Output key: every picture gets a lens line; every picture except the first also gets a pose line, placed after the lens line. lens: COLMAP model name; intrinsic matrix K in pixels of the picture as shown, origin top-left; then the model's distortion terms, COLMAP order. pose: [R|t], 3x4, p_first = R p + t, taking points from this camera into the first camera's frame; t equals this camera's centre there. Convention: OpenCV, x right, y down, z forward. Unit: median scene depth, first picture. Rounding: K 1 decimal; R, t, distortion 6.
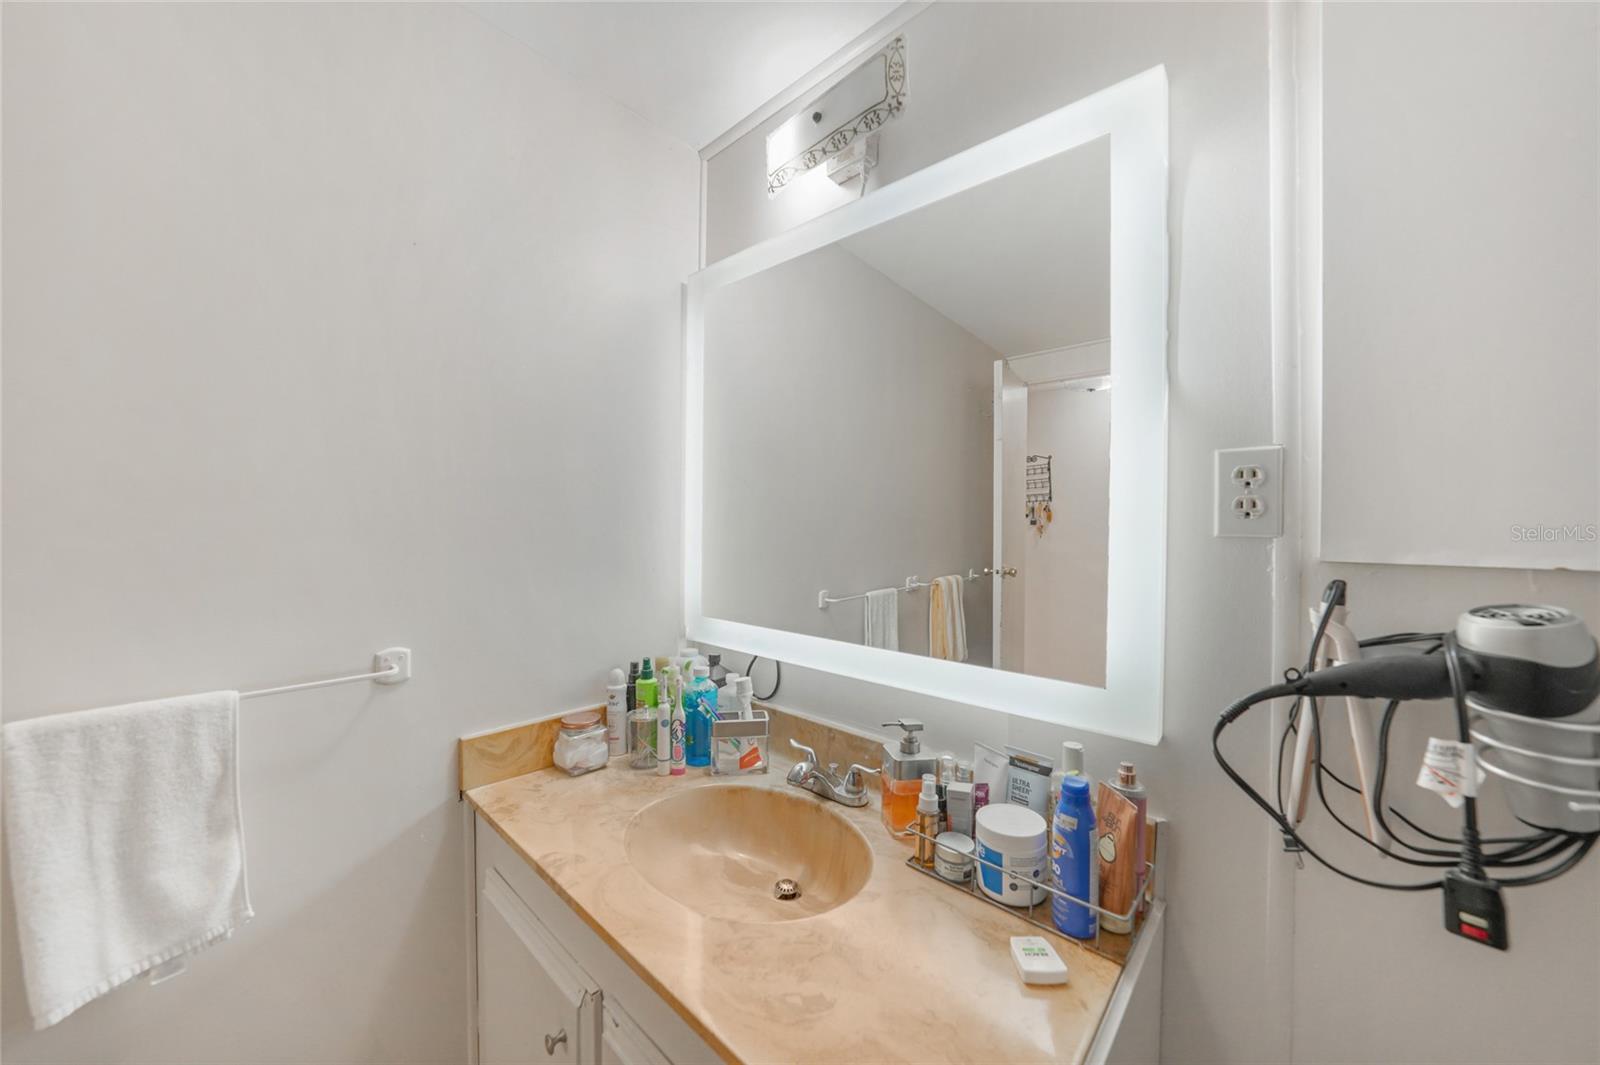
lens RADIAL K [[564.3, 0, 800.6], [0, 564.3, 527.9], [0, 0, 1]] dist [-0.027502, 0.005385]
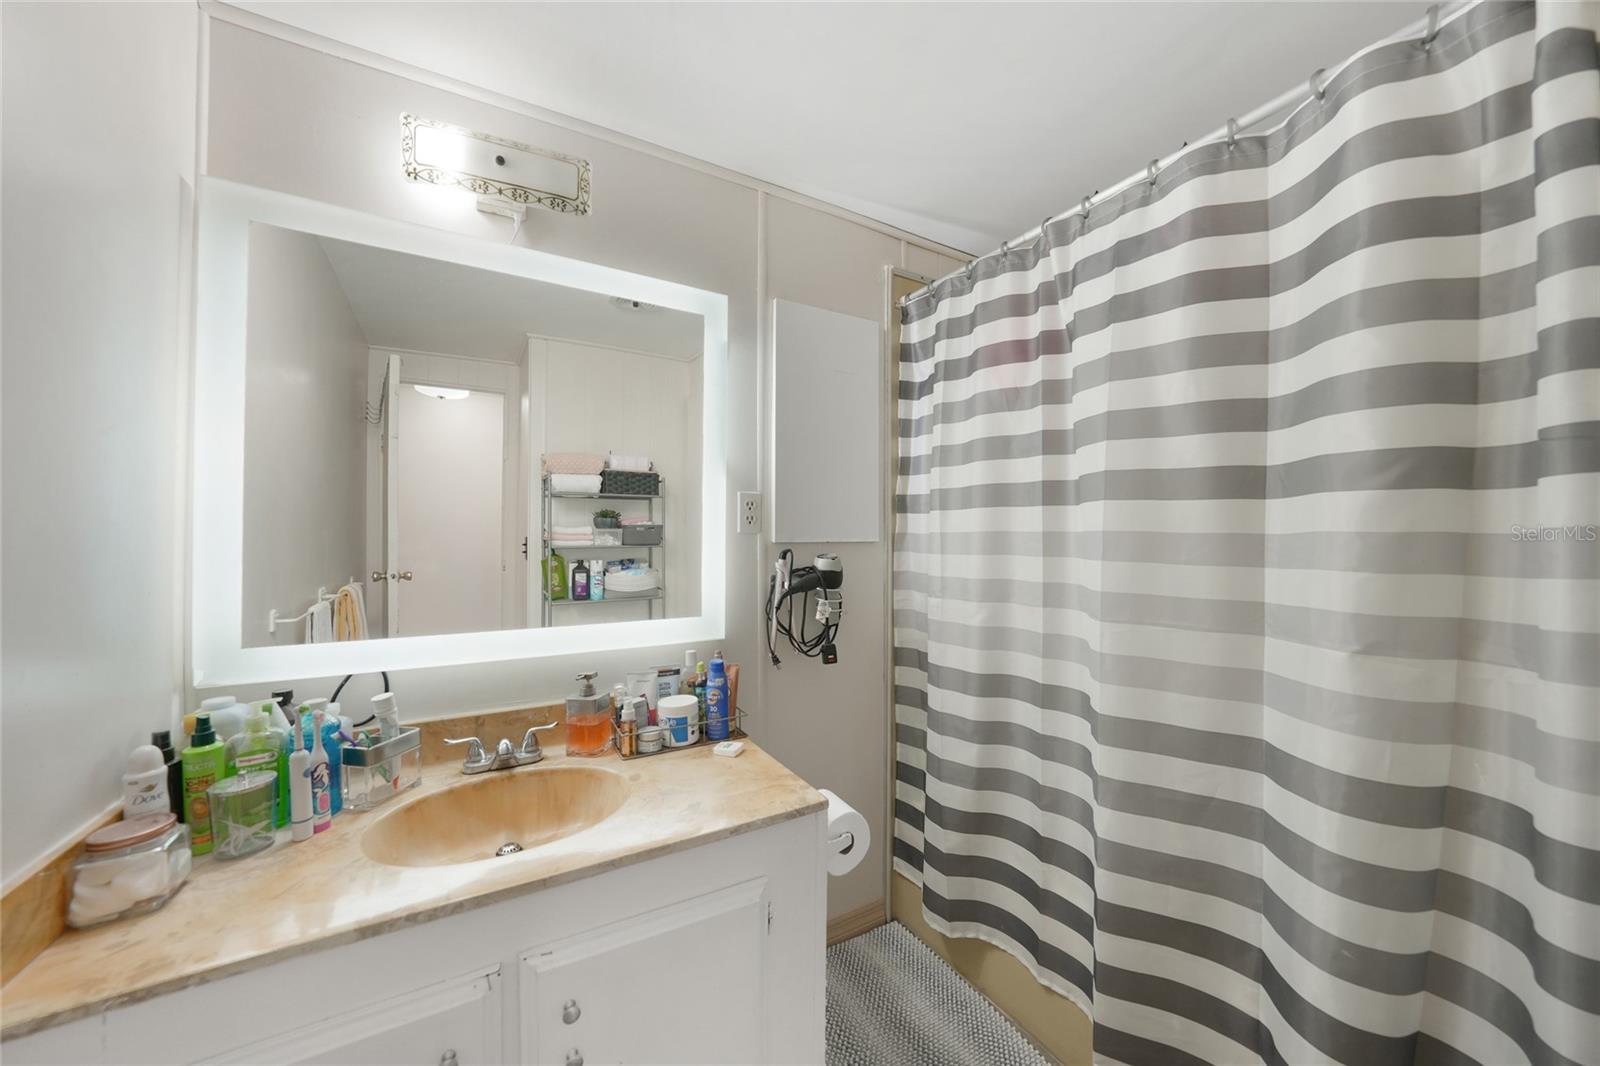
lens RADIAL K [[564.3, 0, 800.6], [0, 564.3, 528.4], [0, 0, 1]] dist [-0.027502, 0.005385]
pose [[0.299148, 0.002744, 0.954203, -0.940912], [0.004752, 0.999979, -0.004365, 0.007460], [-0.954195, 0.005840, 0.299129, 0.110456]]
